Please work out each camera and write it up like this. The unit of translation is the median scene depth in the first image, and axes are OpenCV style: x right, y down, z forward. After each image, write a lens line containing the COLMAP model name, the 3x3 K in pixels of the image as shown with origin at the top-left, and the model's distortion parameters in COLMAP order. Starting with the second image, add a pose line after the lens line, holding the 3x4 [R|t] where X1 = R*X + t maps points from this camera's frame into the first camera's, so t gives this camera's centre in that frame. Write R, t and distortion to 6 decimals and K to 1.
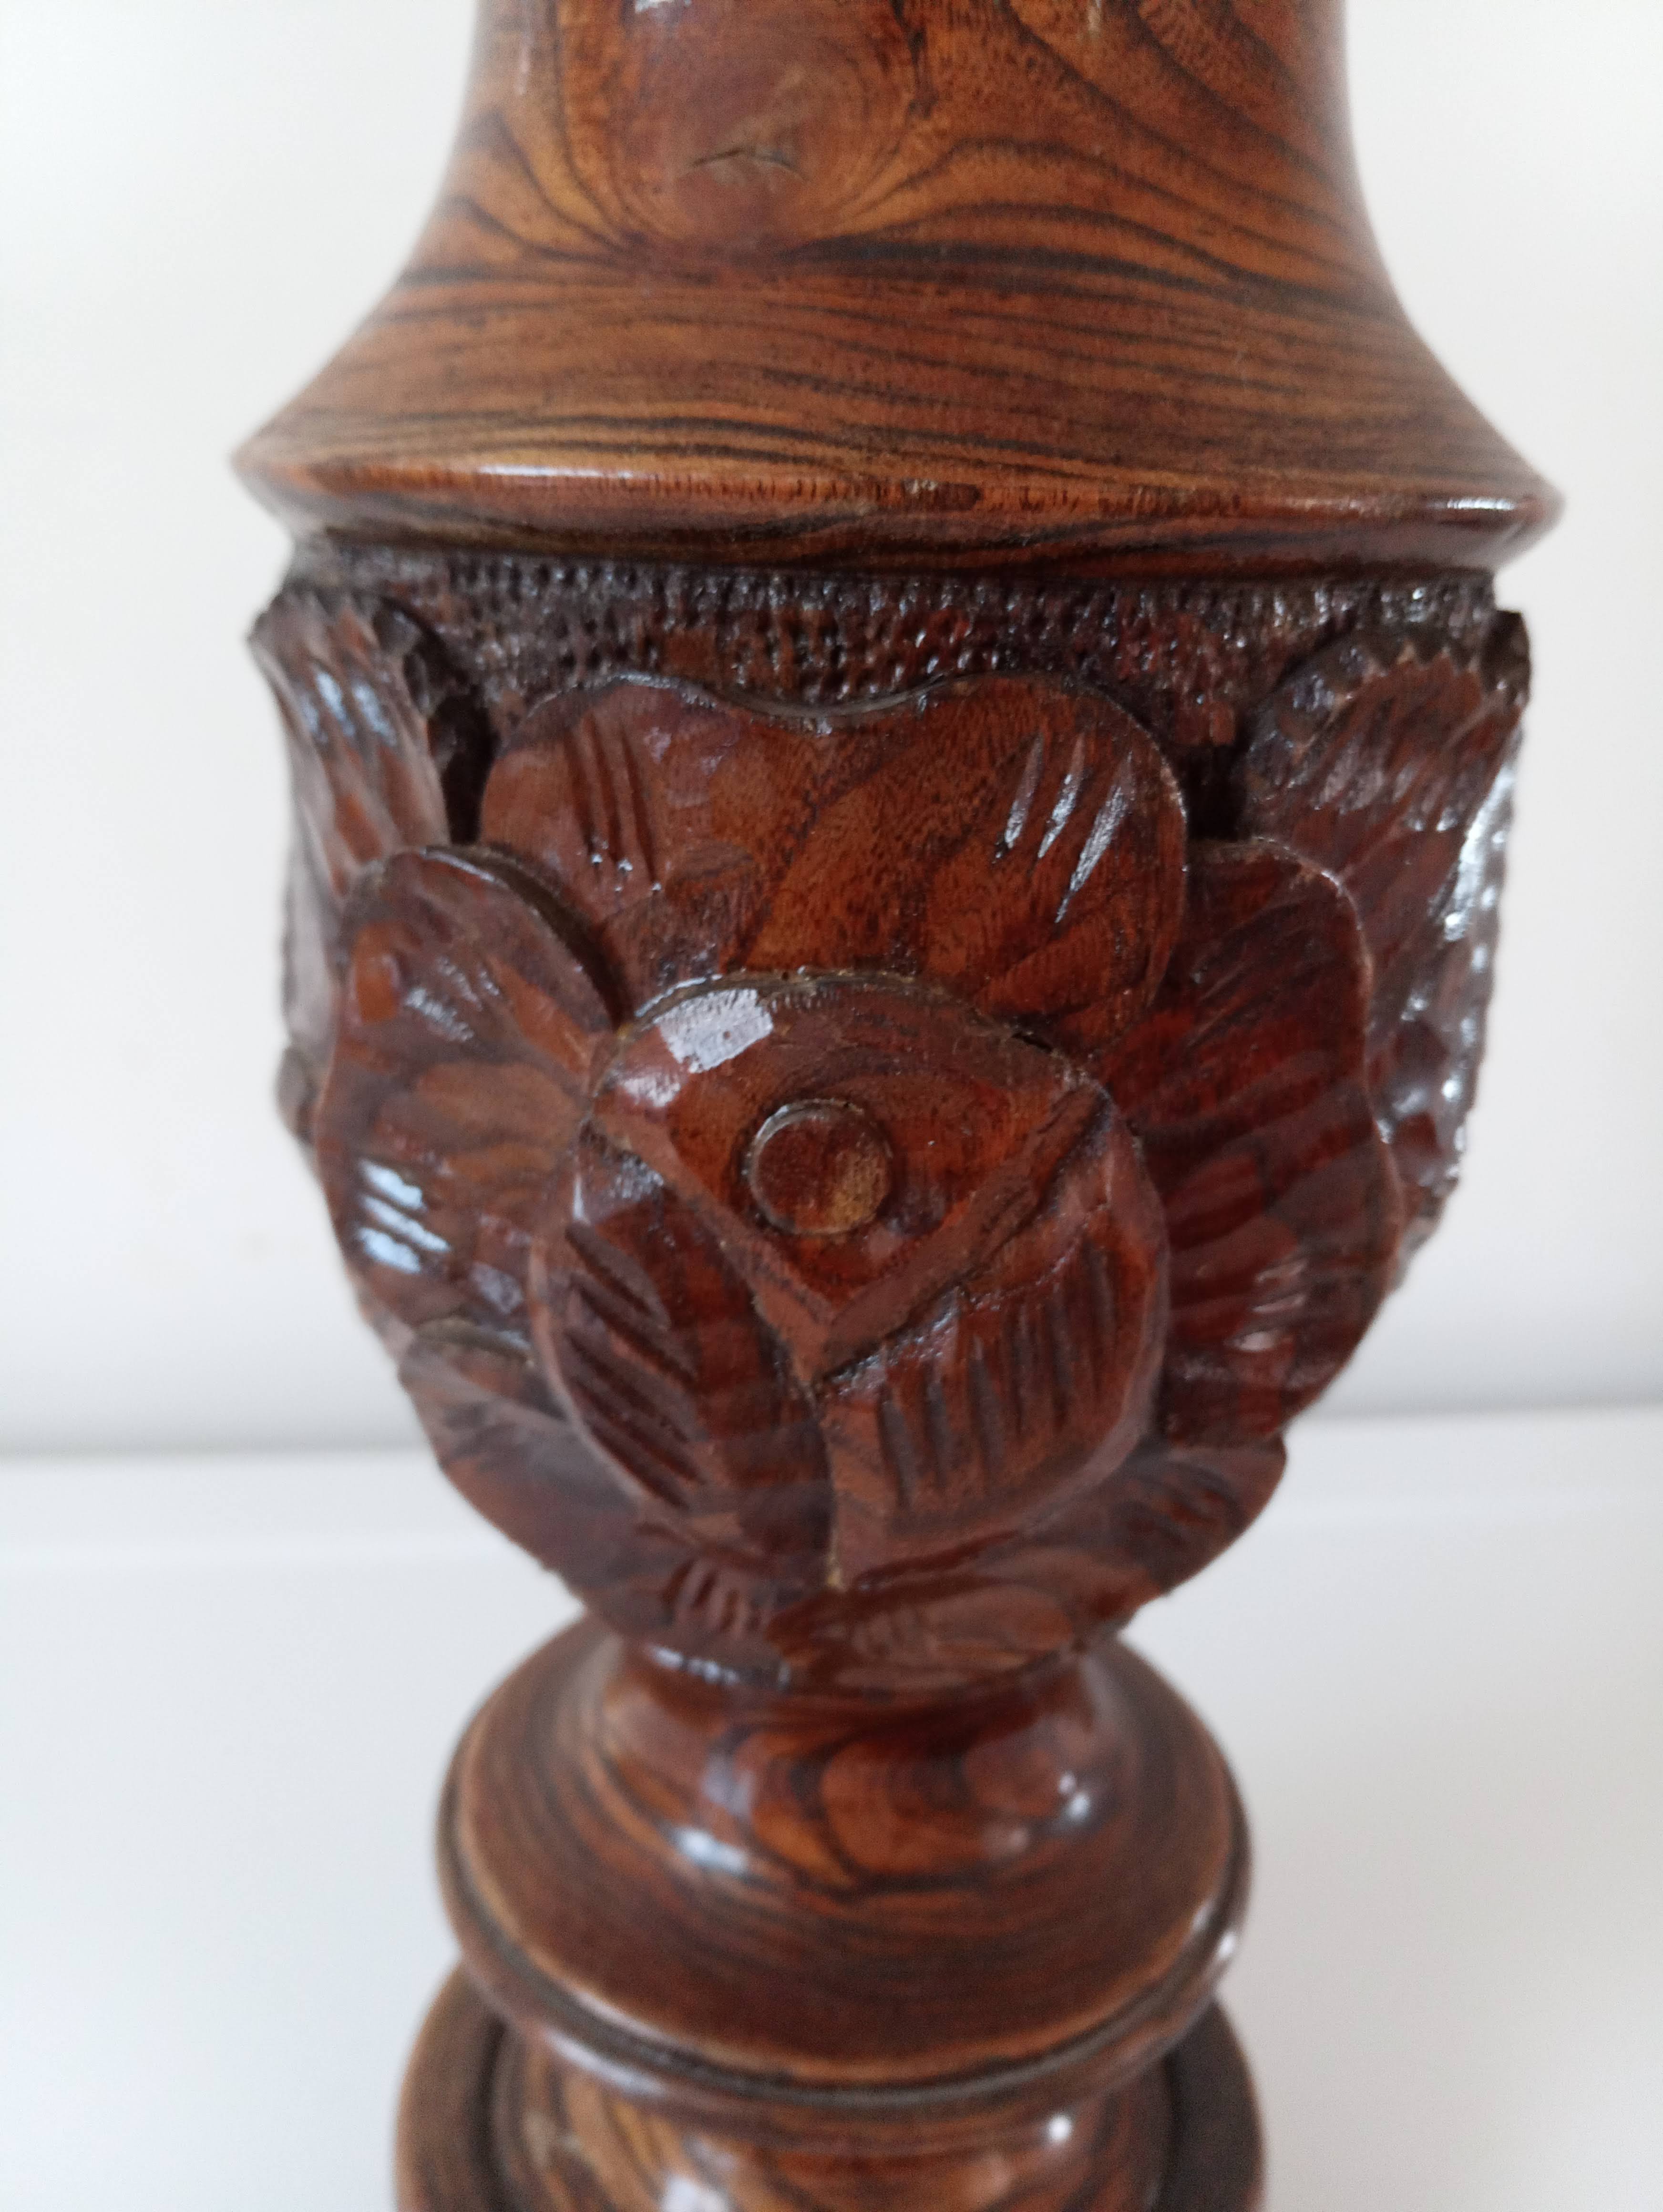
lens RADIAL K [[1776.2, 0, 831.5], [0, 1776.2, 1106.0], [0, 0, 1]] dist [-0.021941, -0.006122]
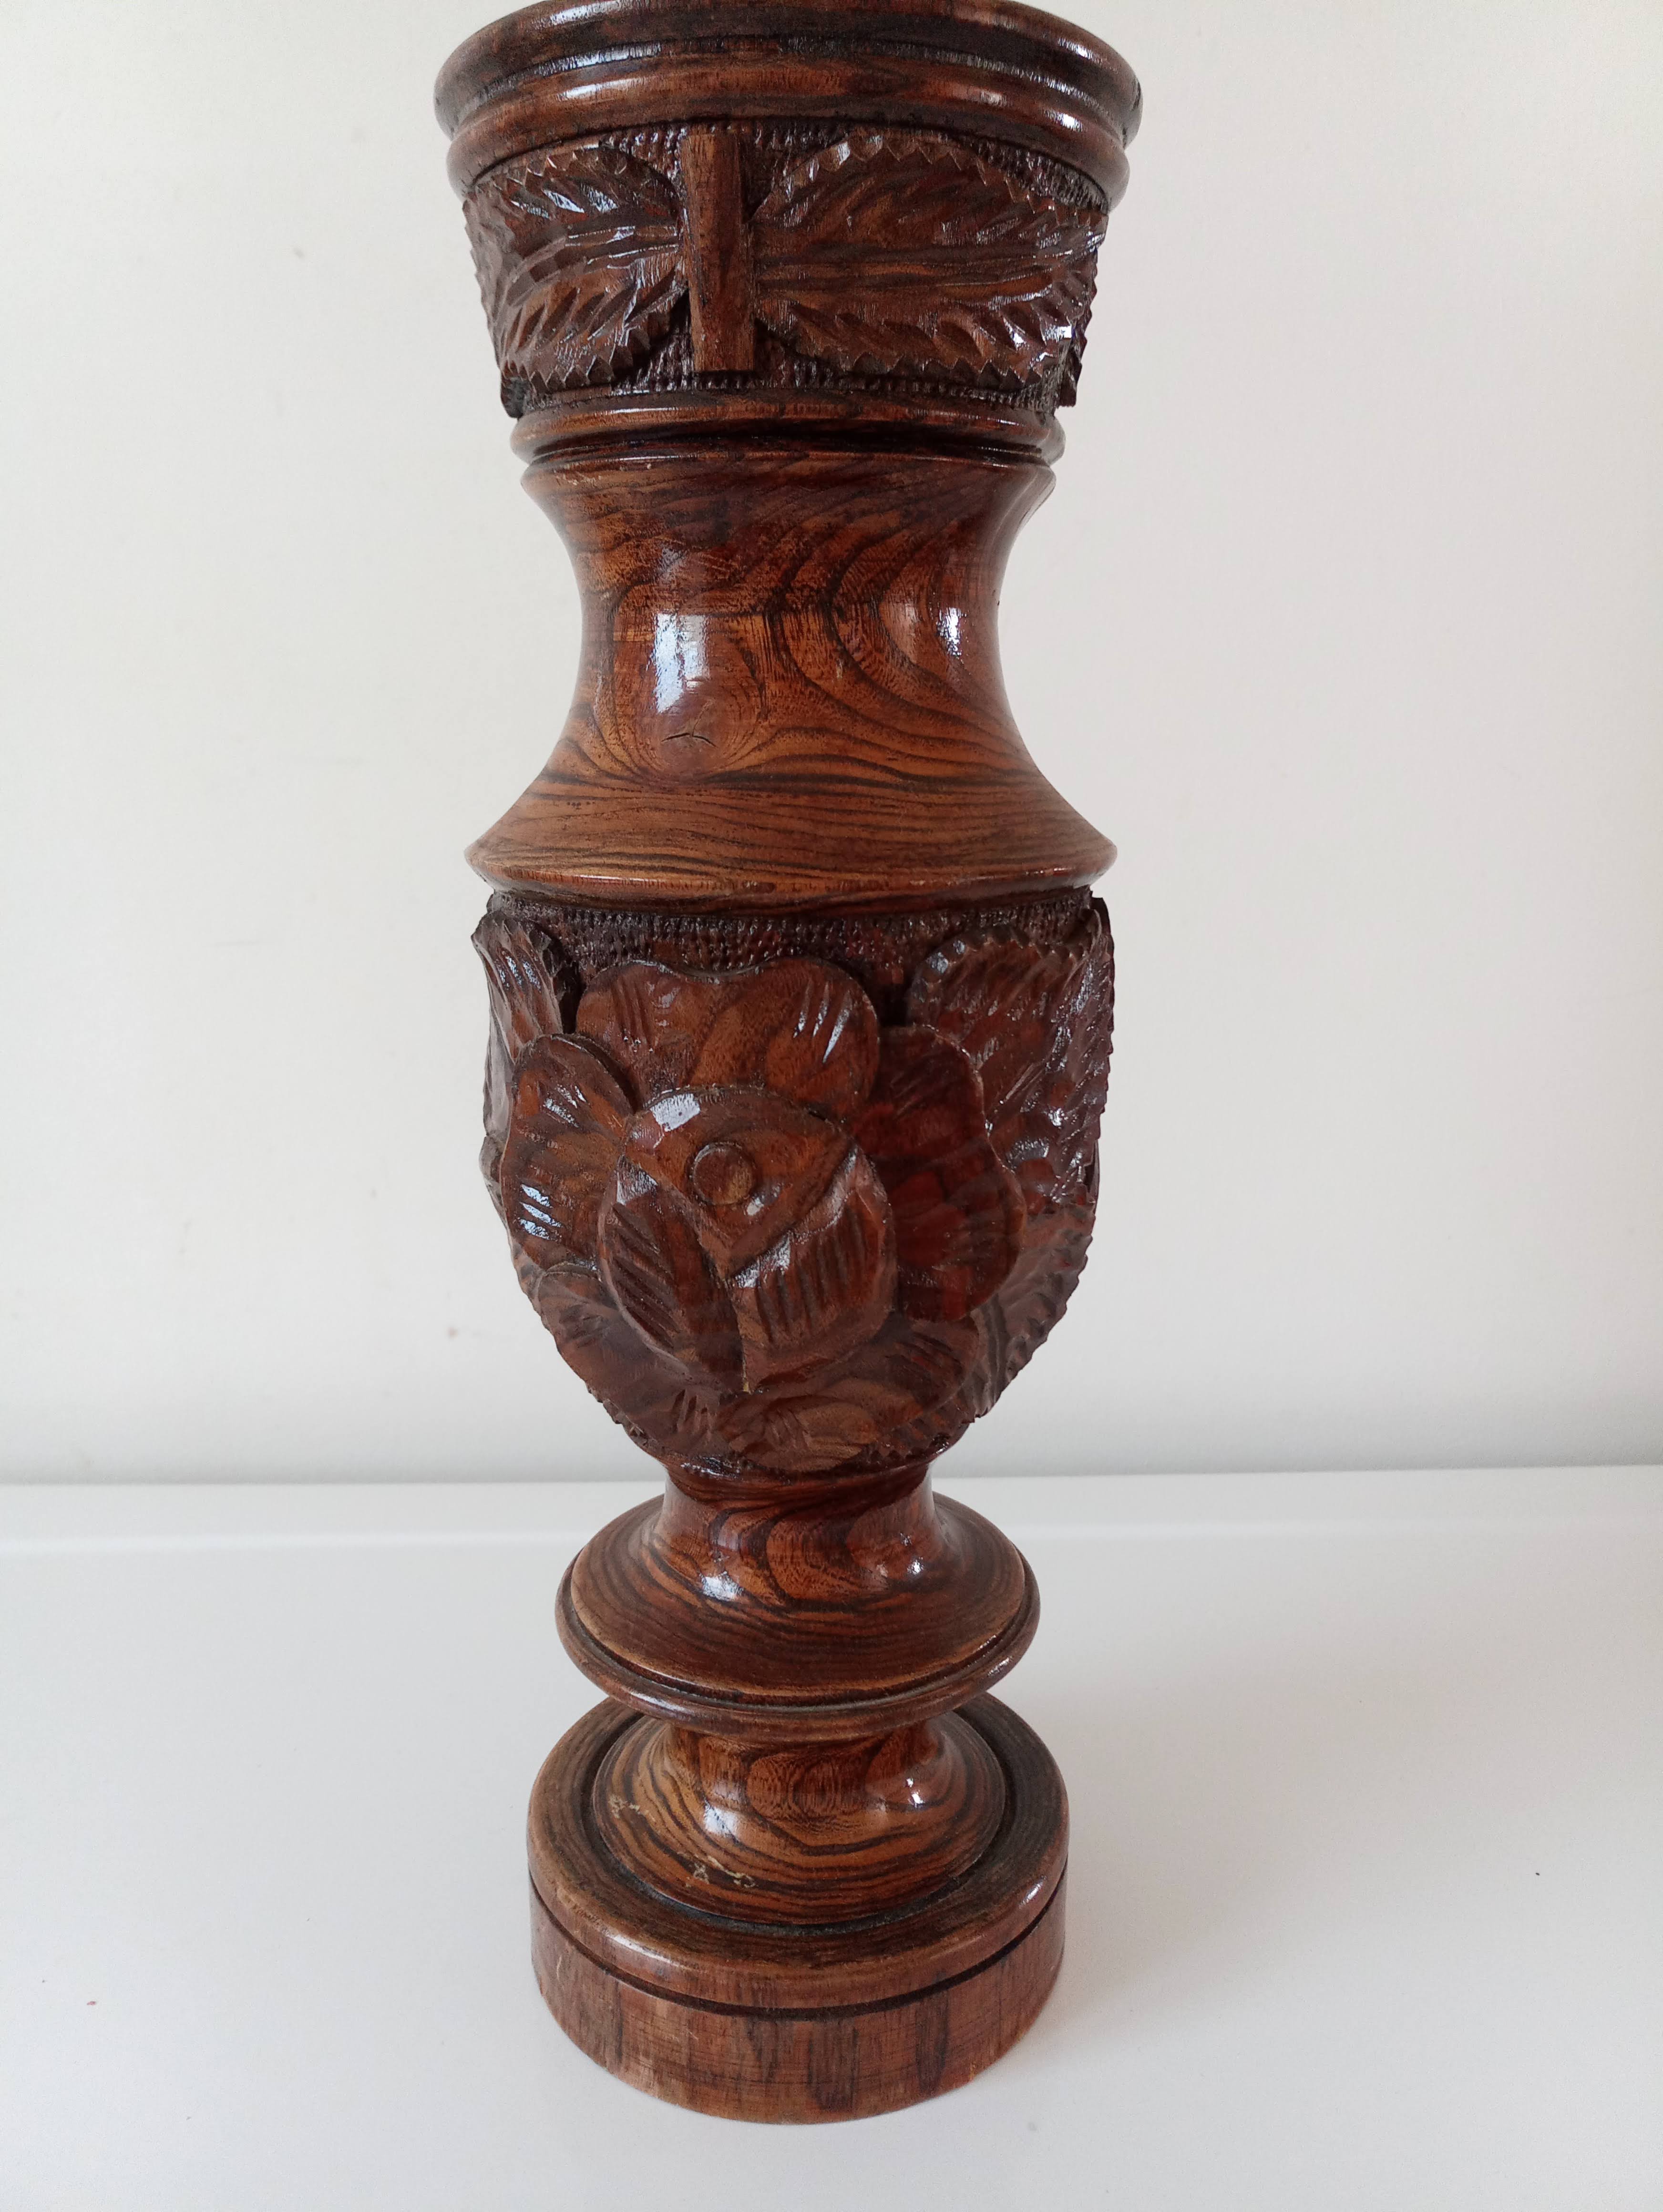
lens RADIAL K [[1780.1, 0, 831.5], [0, 1780.1, 1106.0], [0, 0, 1]] dist [0.036065, -0.042305]
pose [[0.995663, -0.010128, -0.092476, 0.345464], [0.000383, 0.994494, -0.104794, 0.189417], [0.093028, 0.104304, 0.990185, -1.243555]]
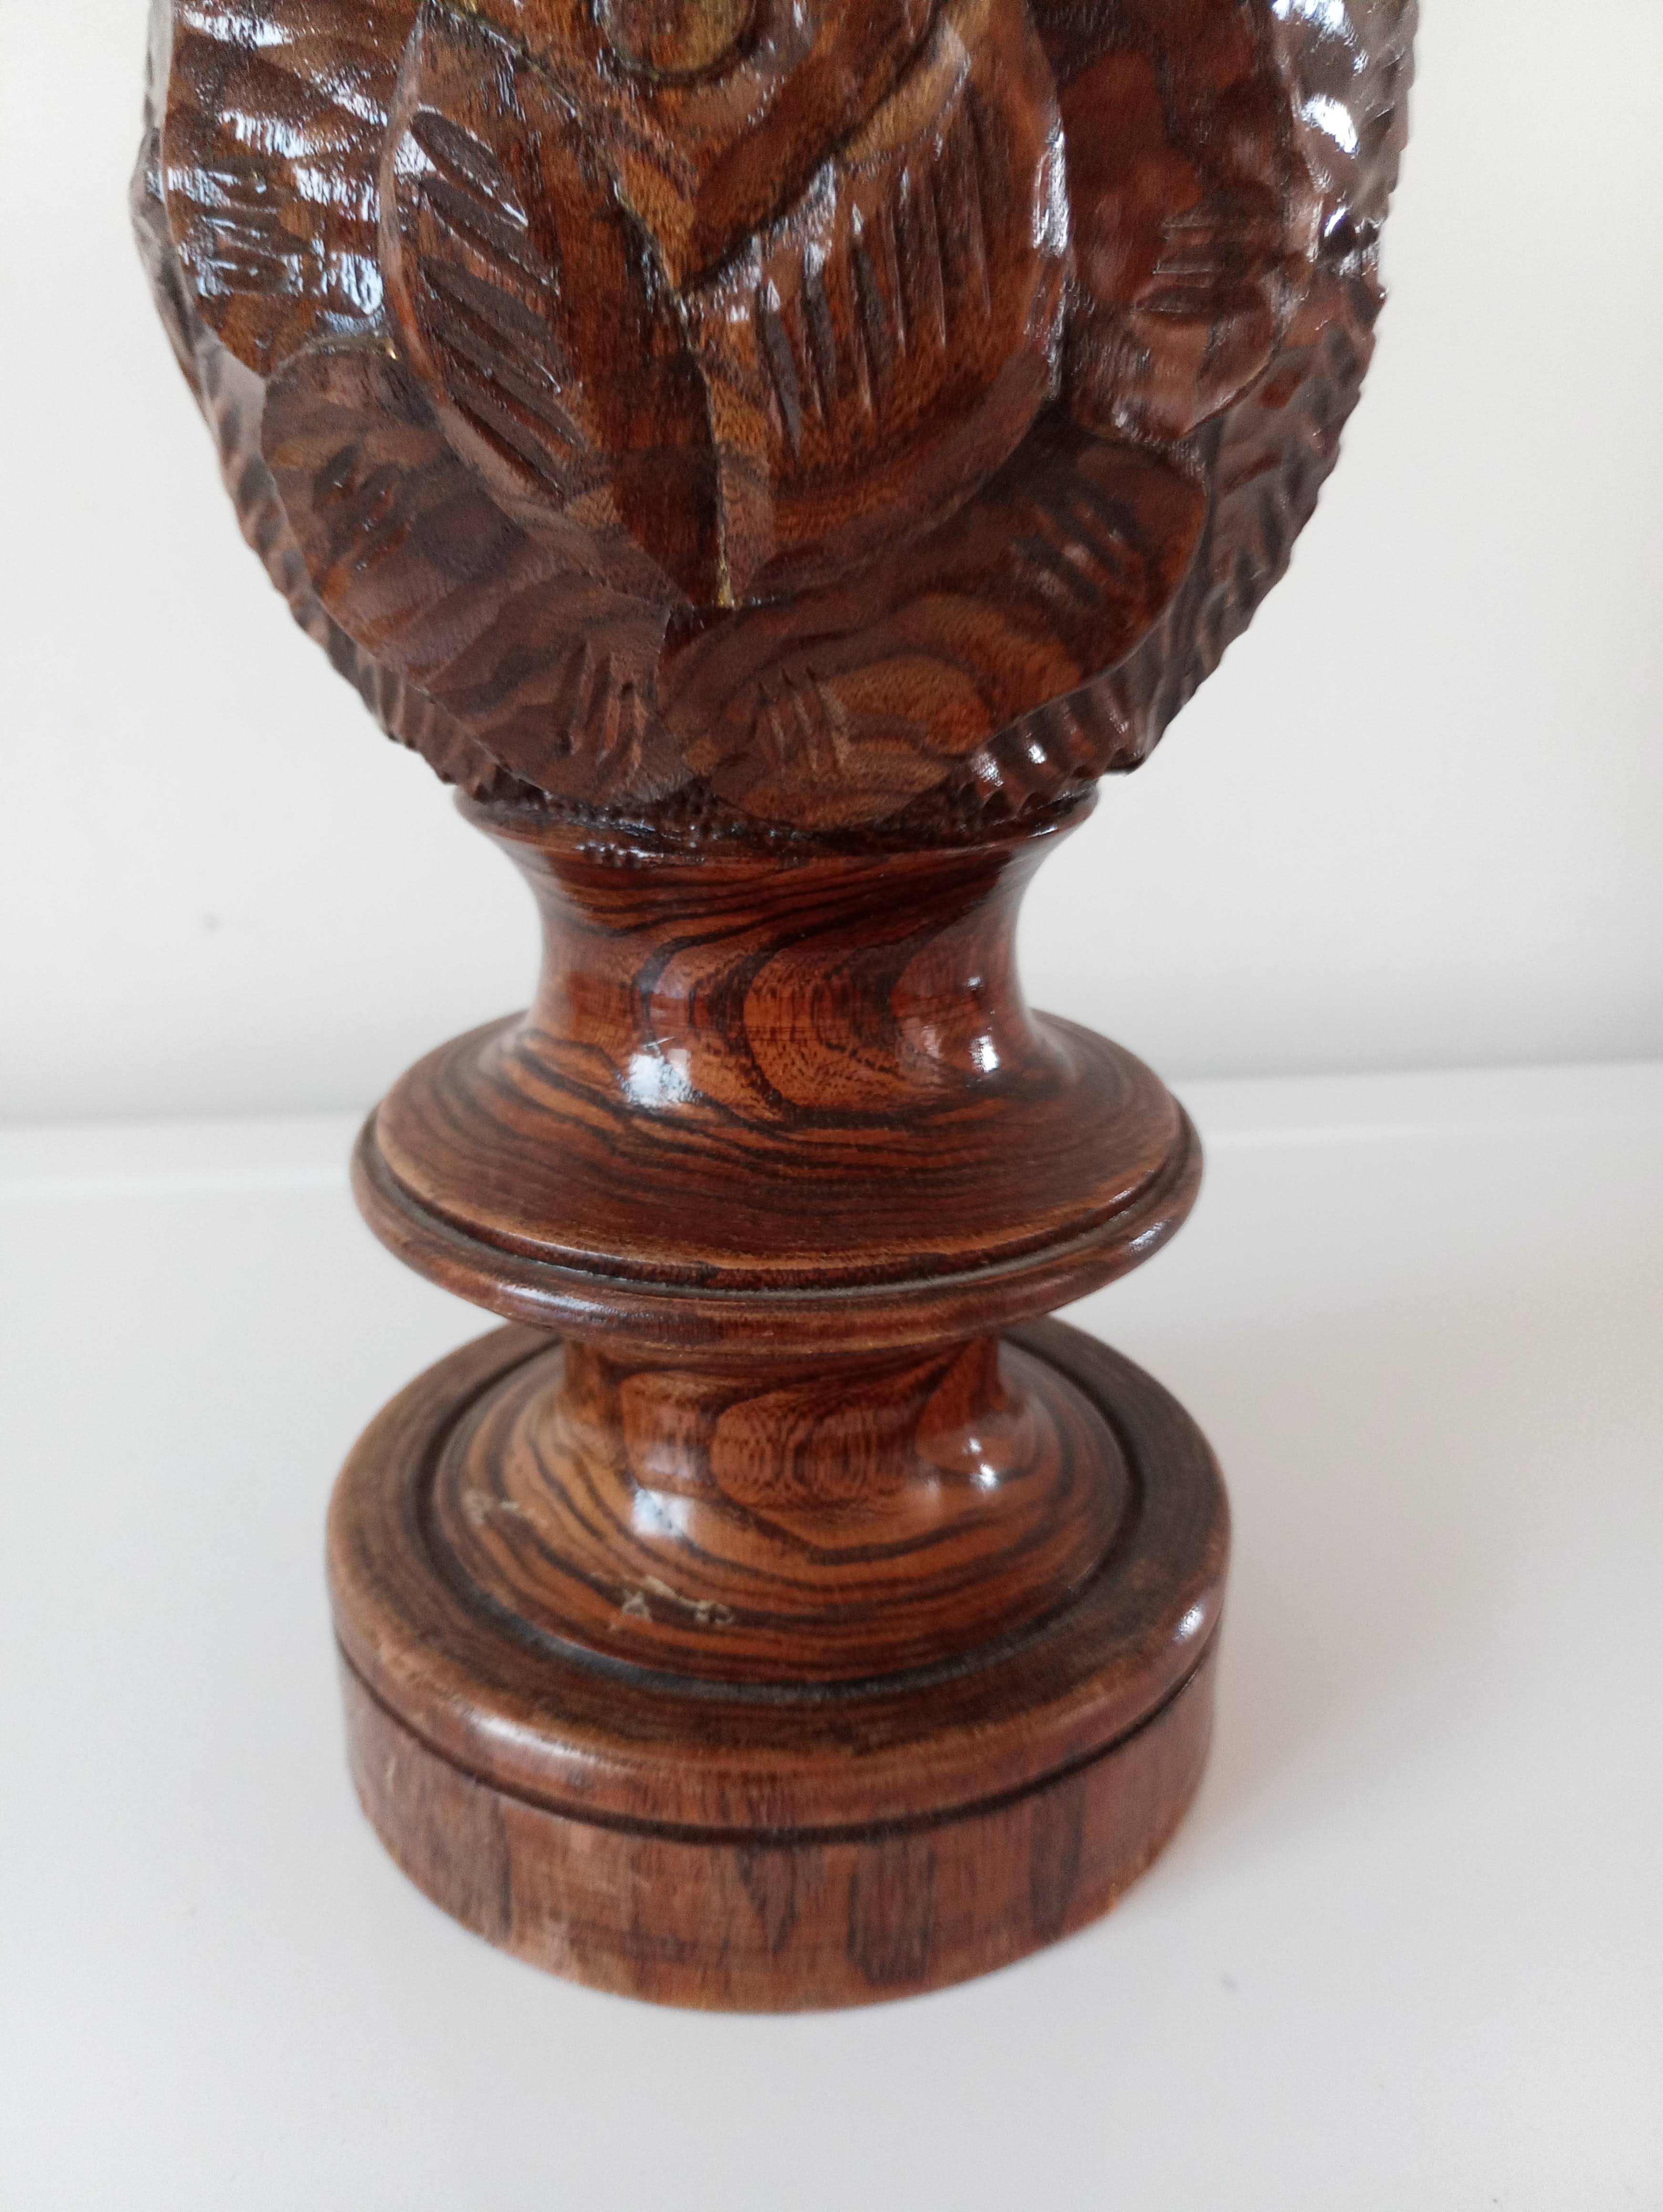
lens RADIAL K [[1757.6, 0, 807.8], [0, 1757.6, 1112.9], [0, 0, 1]] dist [-0.001796, -0.009929]
pose [[0.999463, -0.032183, -0.006191, 0.050252], [0.032315, 0.999223, 0.022564, 0.618394], [0.005460, -0.022752, 0.999726, 0.074975]]
